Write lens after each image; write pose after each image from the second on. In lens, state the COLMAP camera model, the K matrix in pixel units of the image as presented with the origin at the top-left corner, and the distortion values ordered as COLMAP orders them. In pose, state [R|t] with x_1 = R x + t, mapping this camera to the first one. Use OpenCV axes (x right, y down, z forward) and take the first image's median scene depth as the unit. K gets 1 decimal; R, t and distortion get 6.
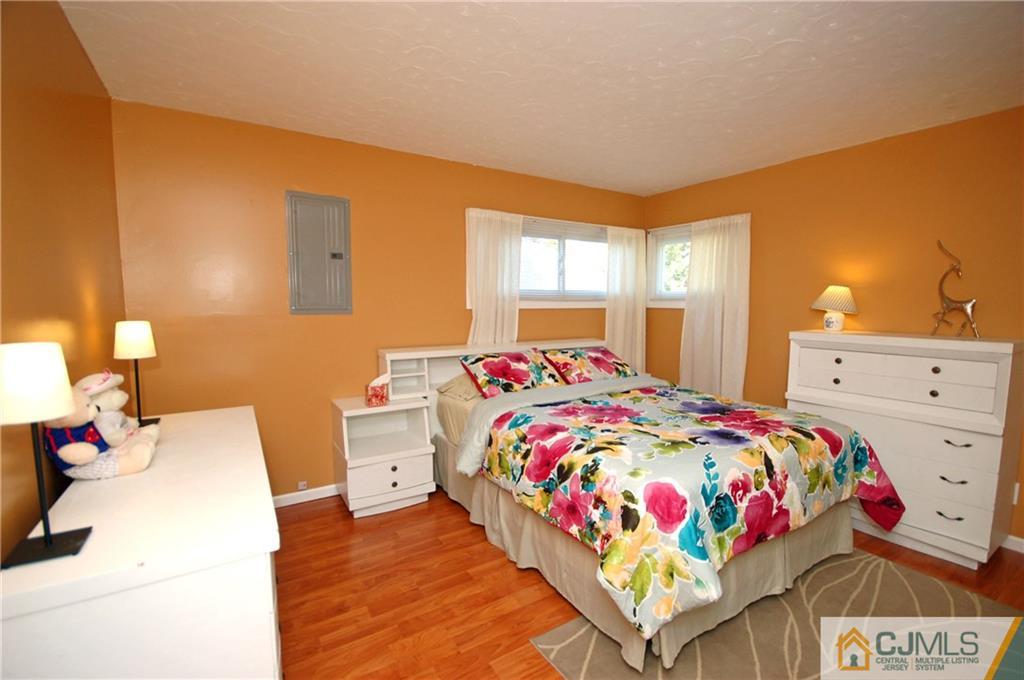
lens RADIAL K [[454.3, 0, 515.5], [0, 454.3, 344.3], [0, 0, 1]] dist [-0.003393, -0.000583]
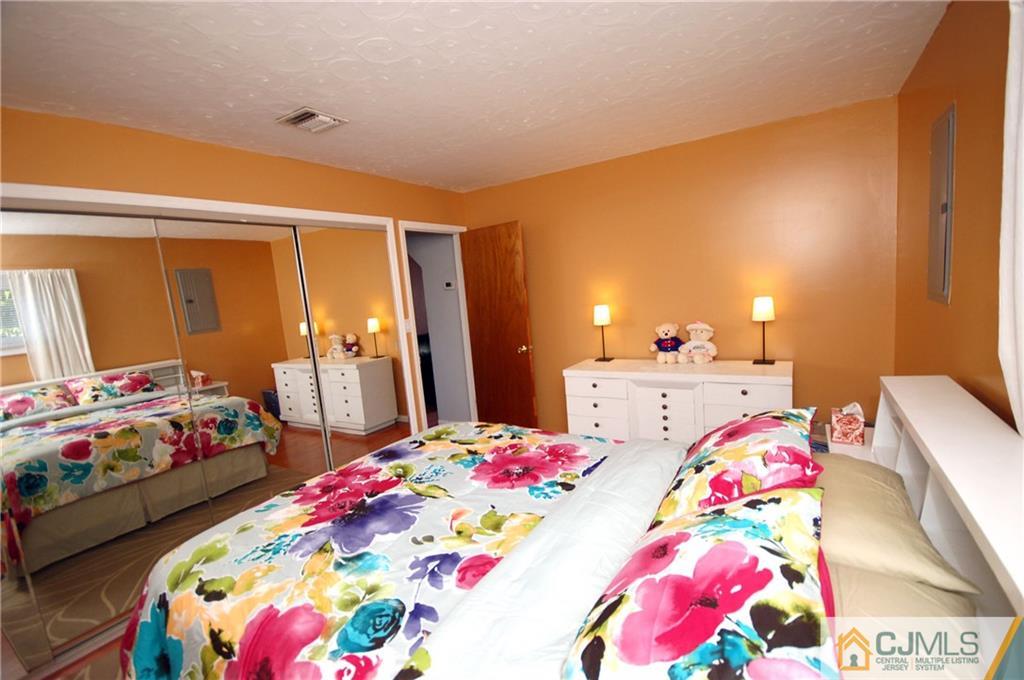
lens RADIAL K [[454.3, 0, 515.5], [0, 454.3, 344.3], [0, 0, 1]] dist [-0.003393, -0.000583]
pose [[-0.896689, 0.131923, -0.422547, 0.568362], [0.040564, 0.975031, 0.218333, -0.244807], [0.440799, 0.178637, -0.879651, 1.862796]]
